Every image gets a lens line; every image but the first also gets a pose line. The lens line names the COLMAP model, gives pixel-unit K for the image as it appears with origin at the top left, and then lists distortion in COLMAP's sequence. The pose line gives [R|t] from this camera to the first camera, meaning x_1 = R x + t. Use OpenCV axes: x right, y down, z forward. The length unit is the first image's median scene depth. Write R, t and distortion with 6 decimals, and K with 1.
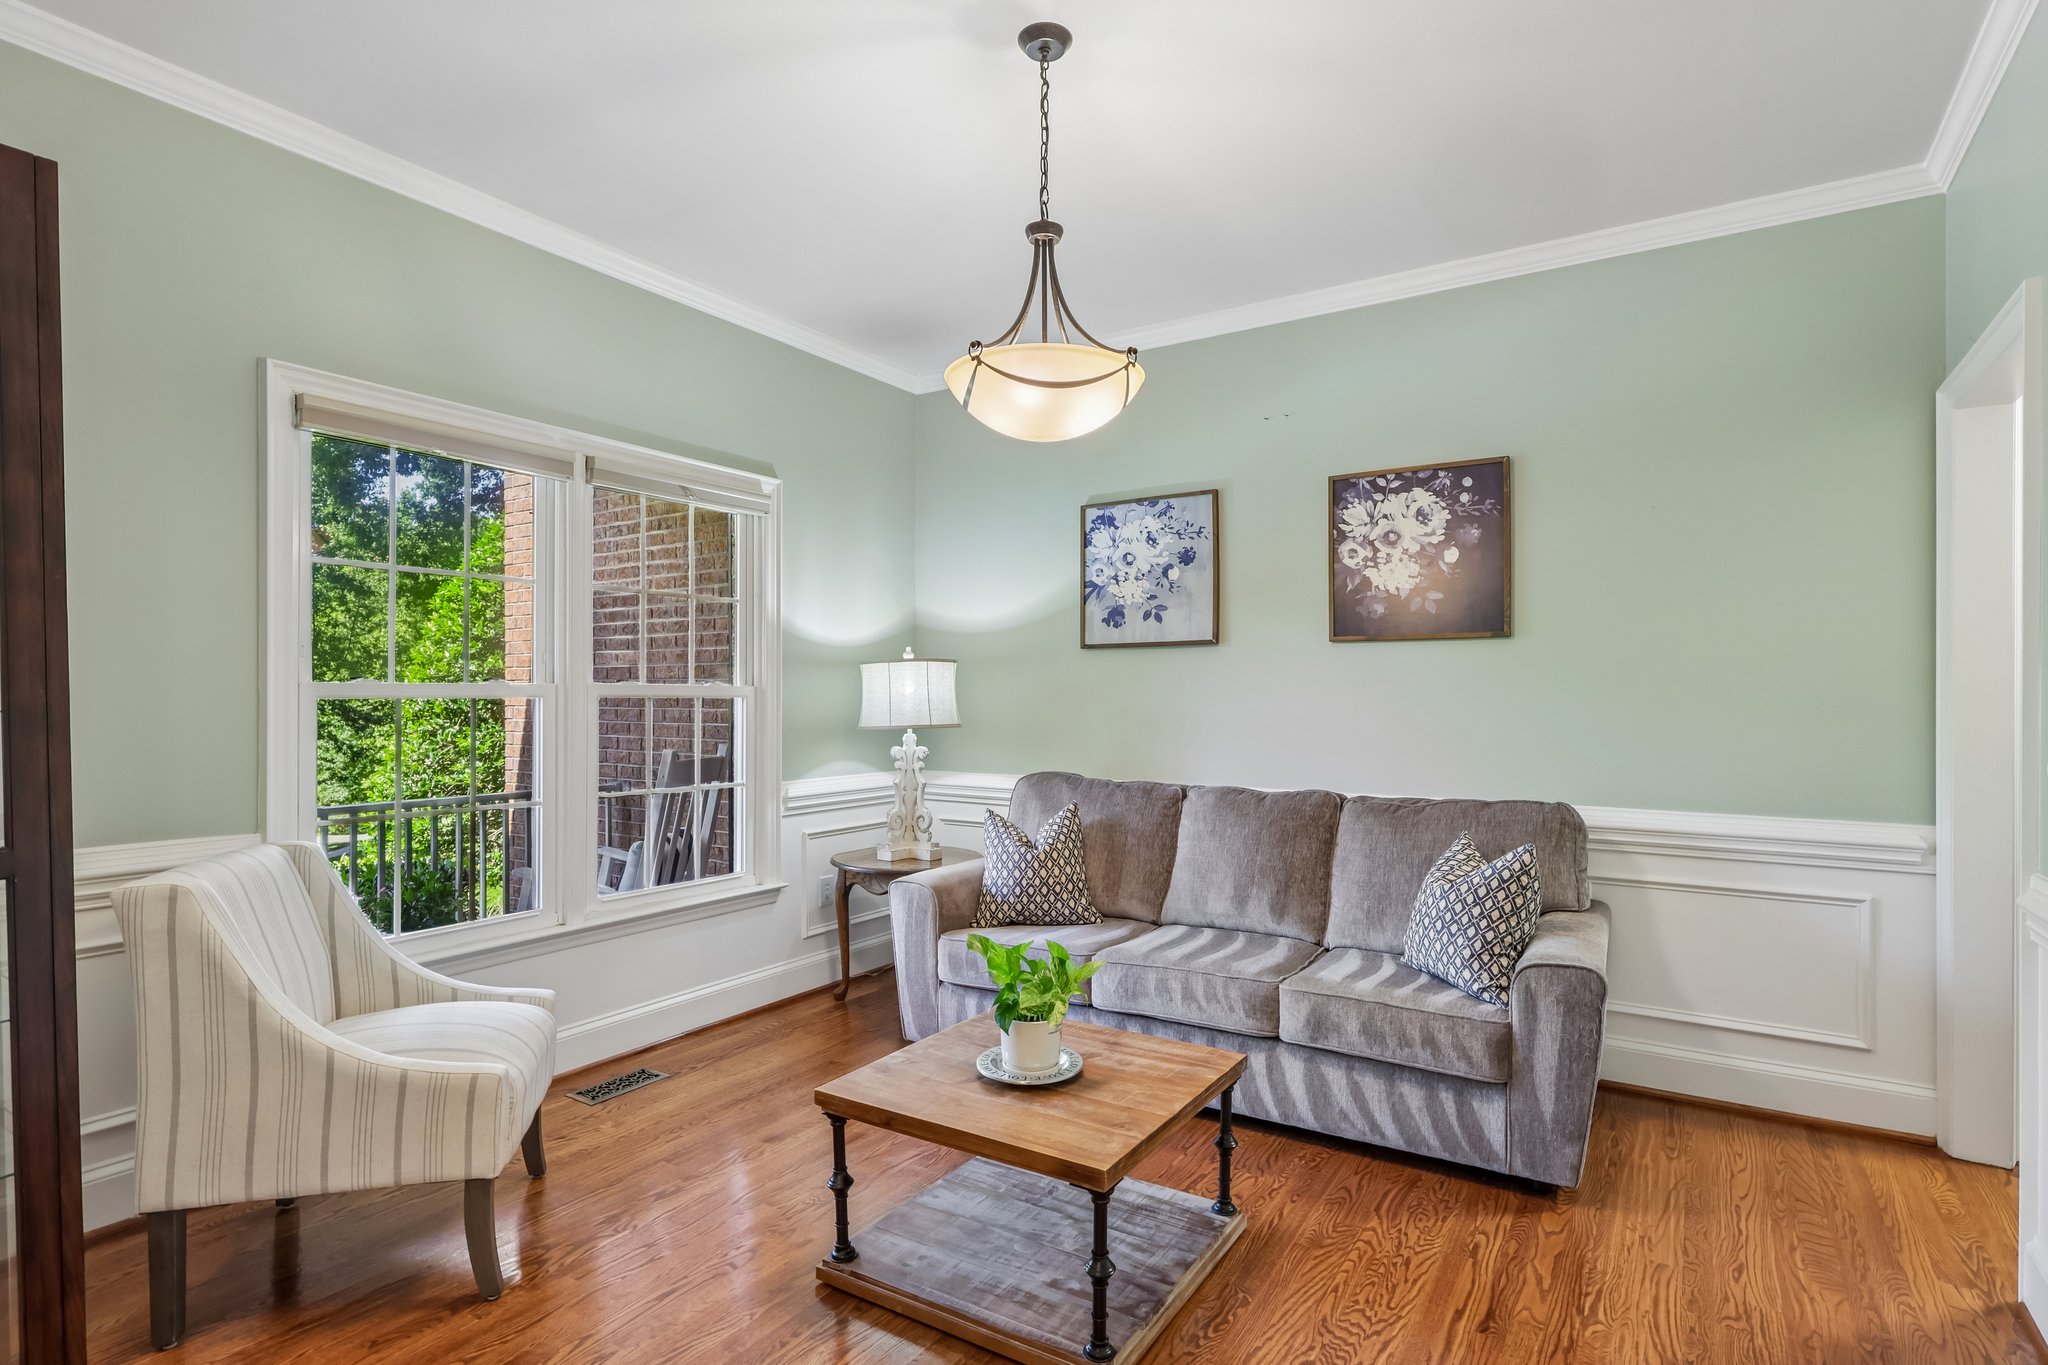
lens RADIAL K [[1026.4, 0, 1027.9], [0, 1026.4, 694.7], [0, 0, 1]] dist [0.001701, 0.000671]
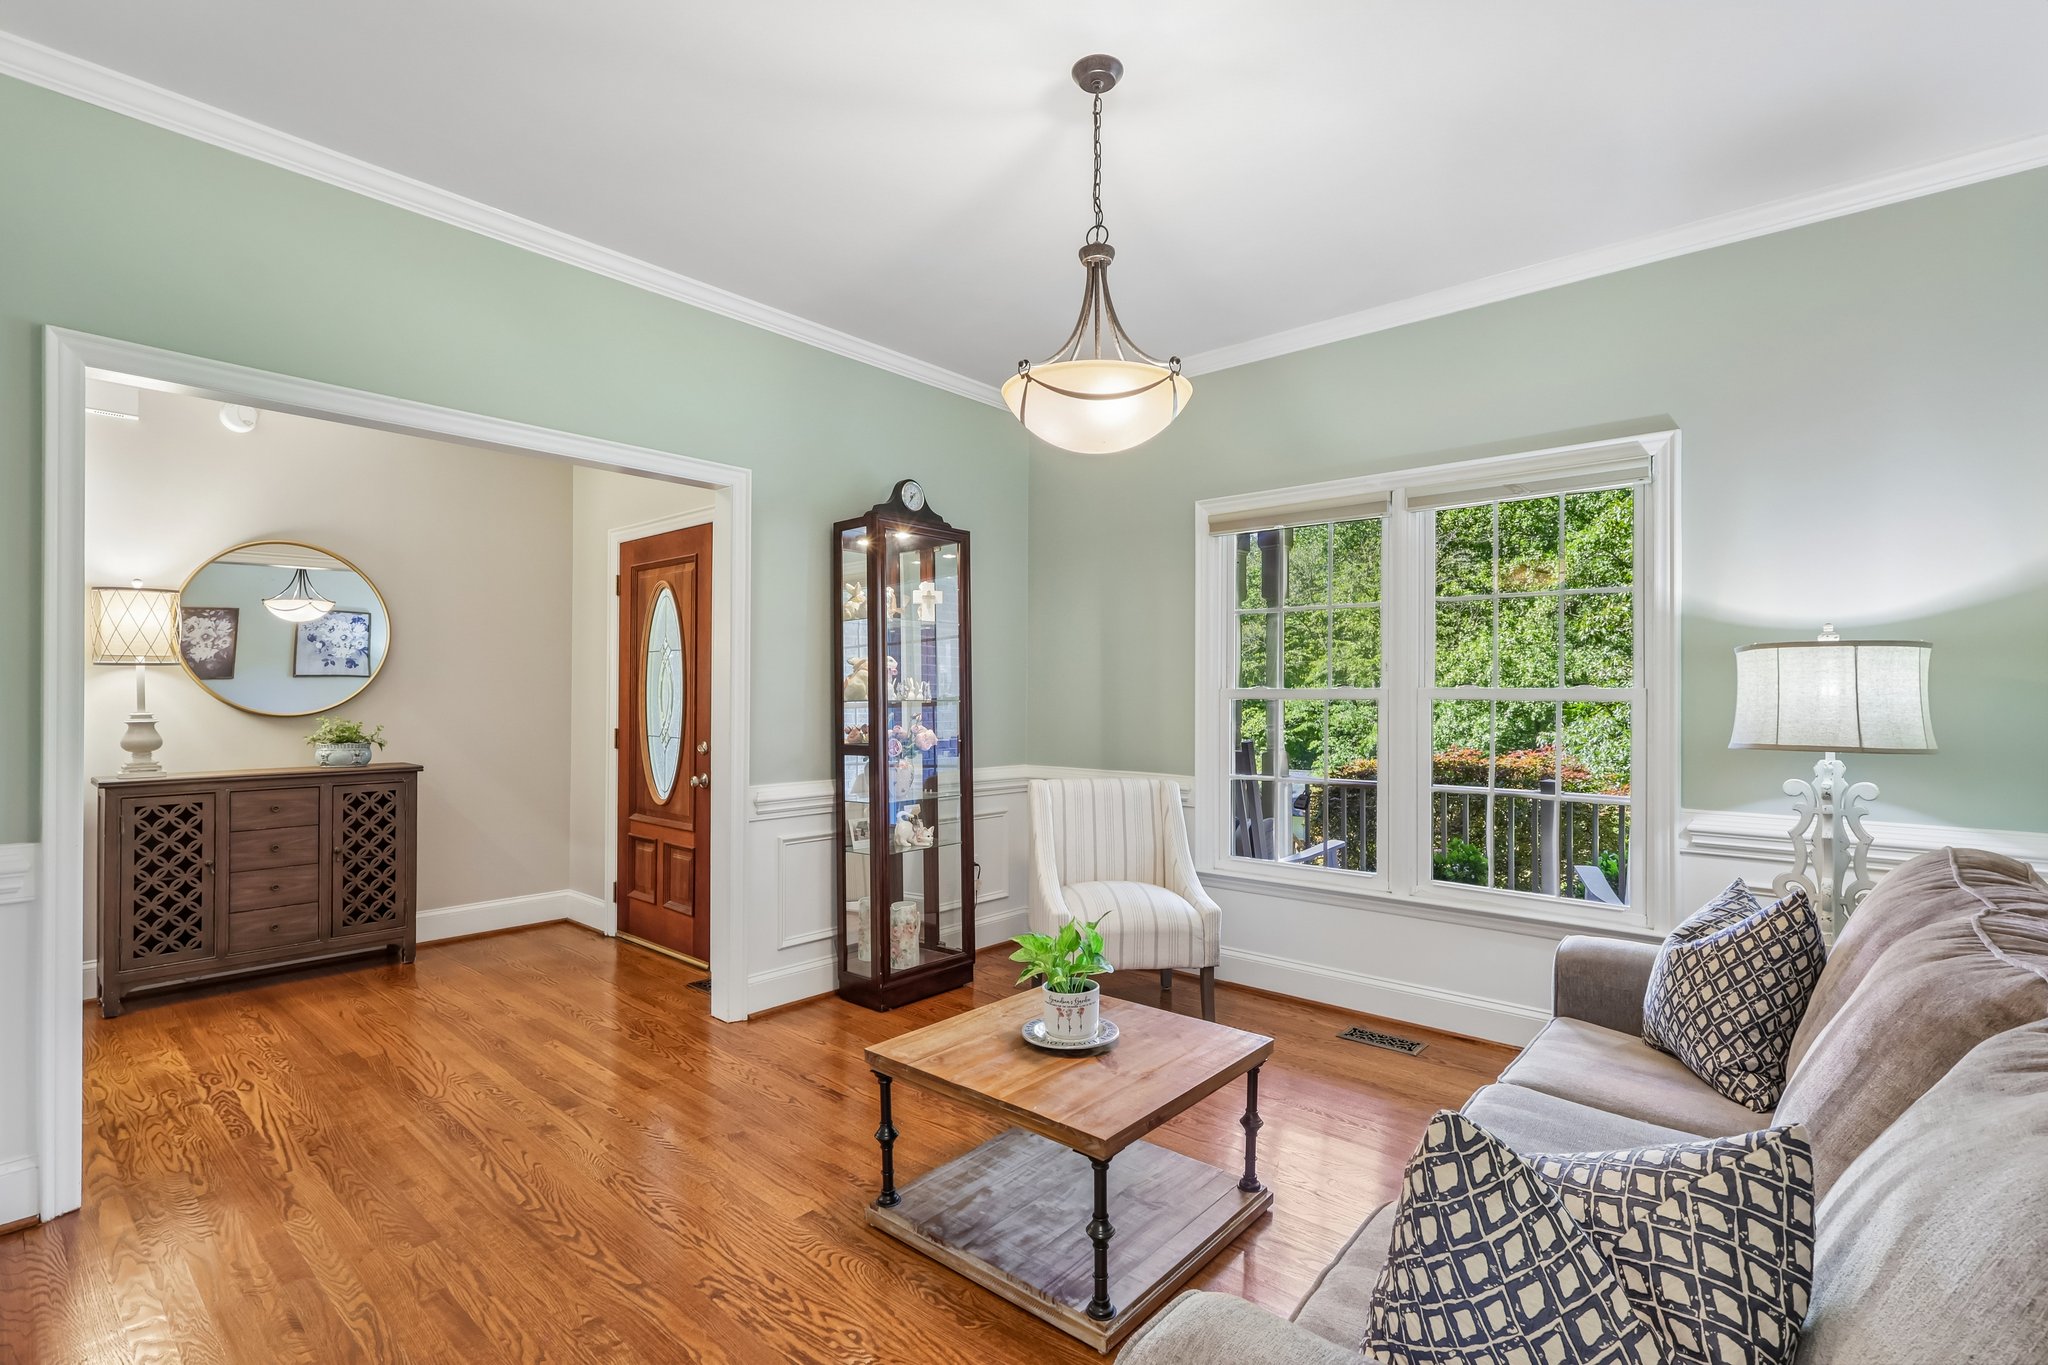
lens RADIAL K [[951.8, 0, 1029.0], [0, 951.8, 687.5], [0, 0, 1]] dist [0.000604, -0.000493]
pose [[-0.144816, -0.008595, -0.989421, 0.677636], [-0.004699, 0.999957, -0.007998, -0.000978], [0.989447, 0.003491, -0.144850, 0.733601]]
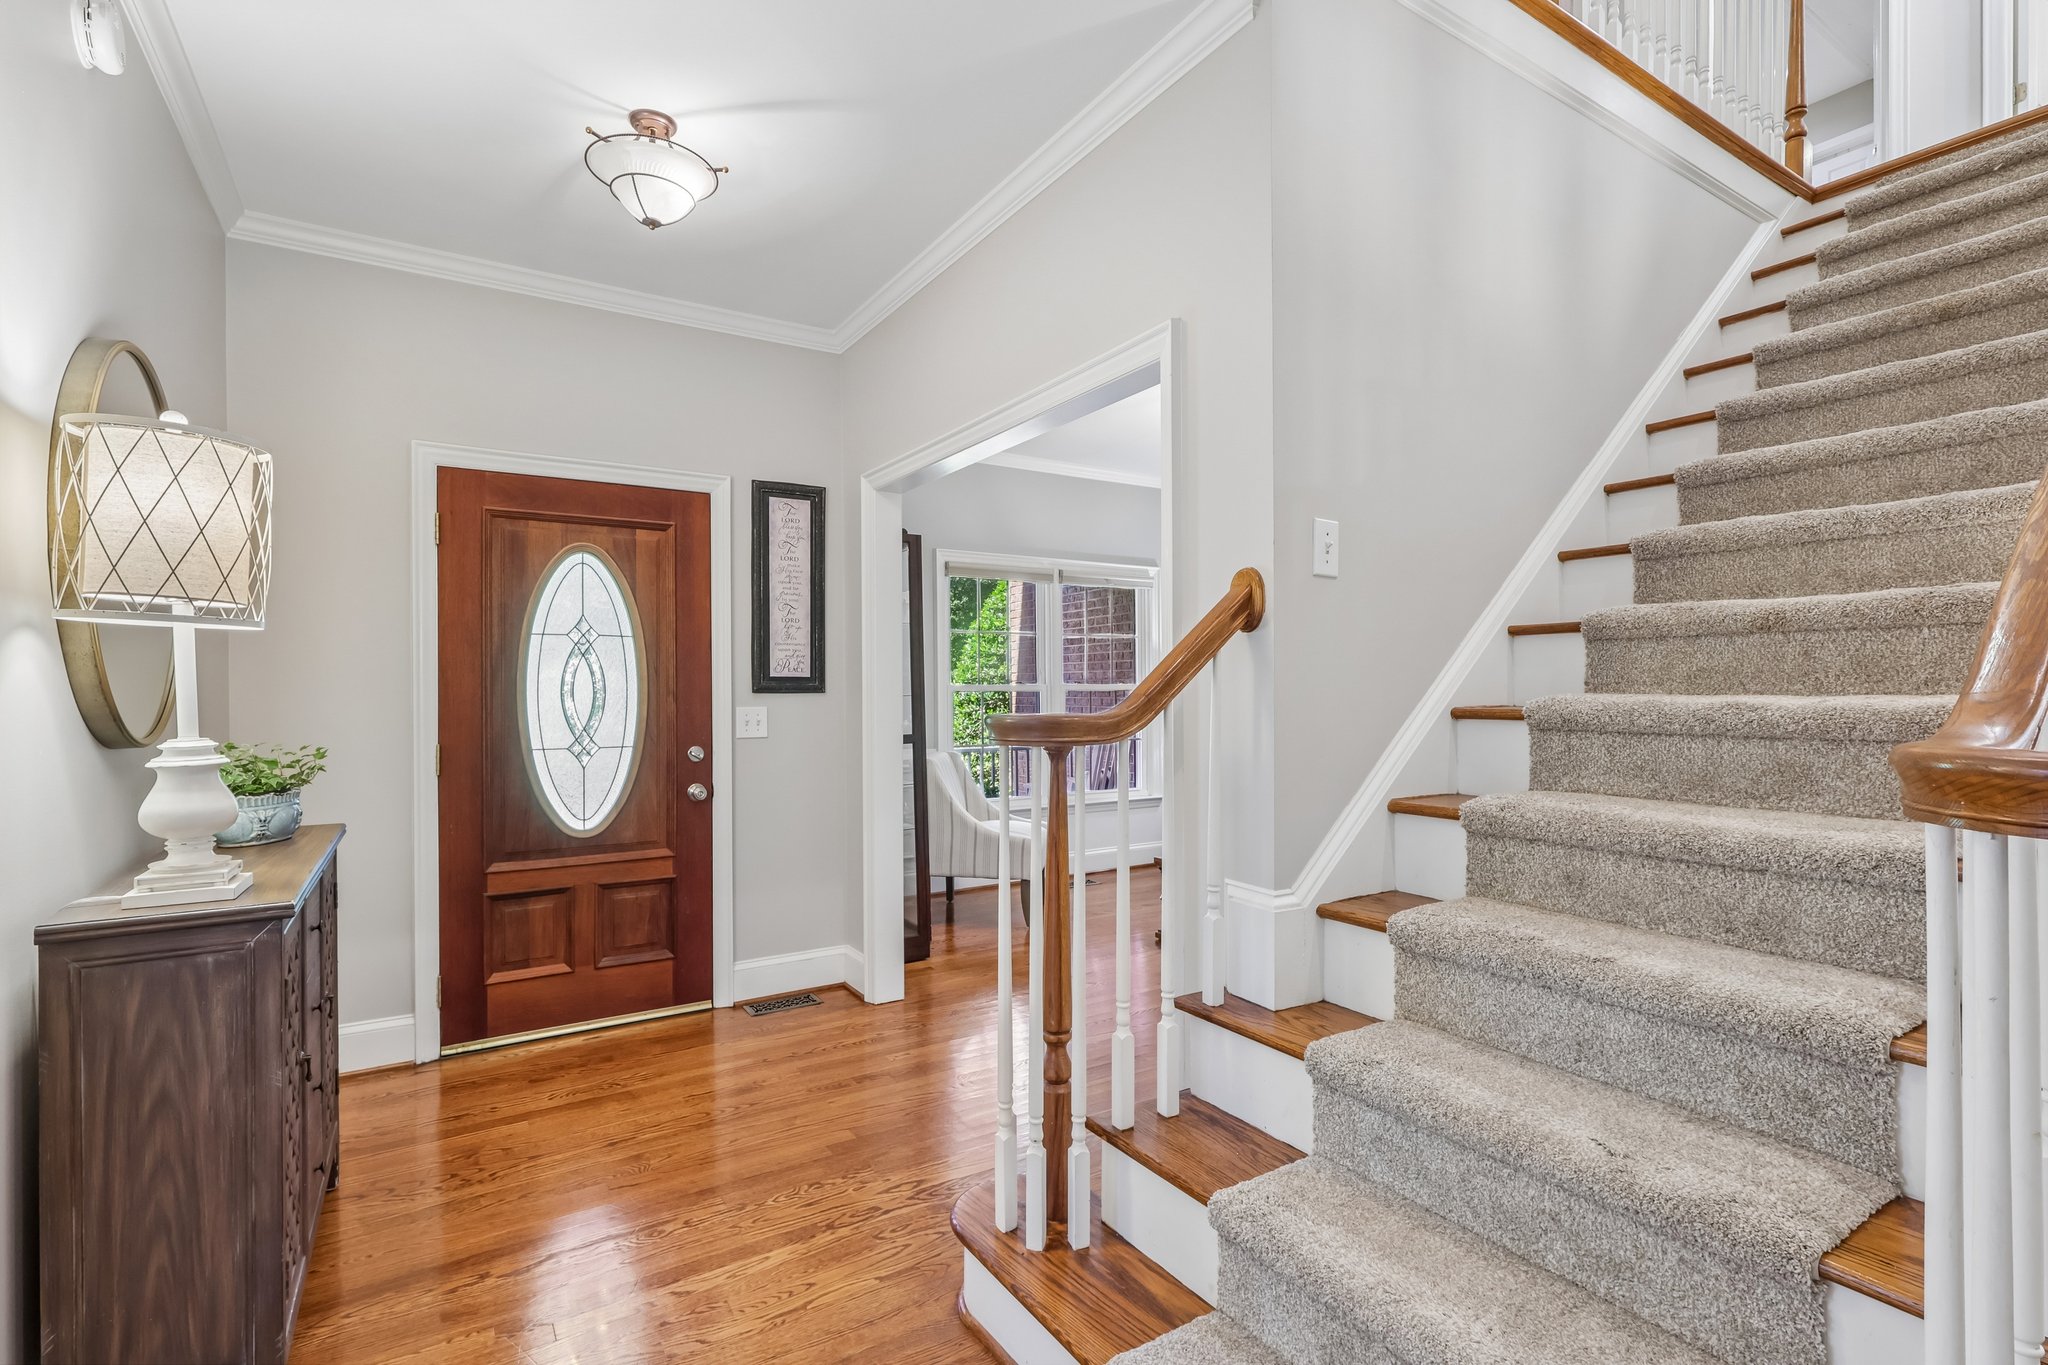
lens RADIAL K [[951.8, 0, 1029.0], [0, 951.8, 687.5], [0, 0, 1]] dist [0.000604, -0.000493]
pose [[0.908952, -0.007625, -0.416831, 0.285704], [0.007286, 0.999971, -0.002404, -0.000080], [0.416837, -0.000852, 0.908981, -0.706693]]
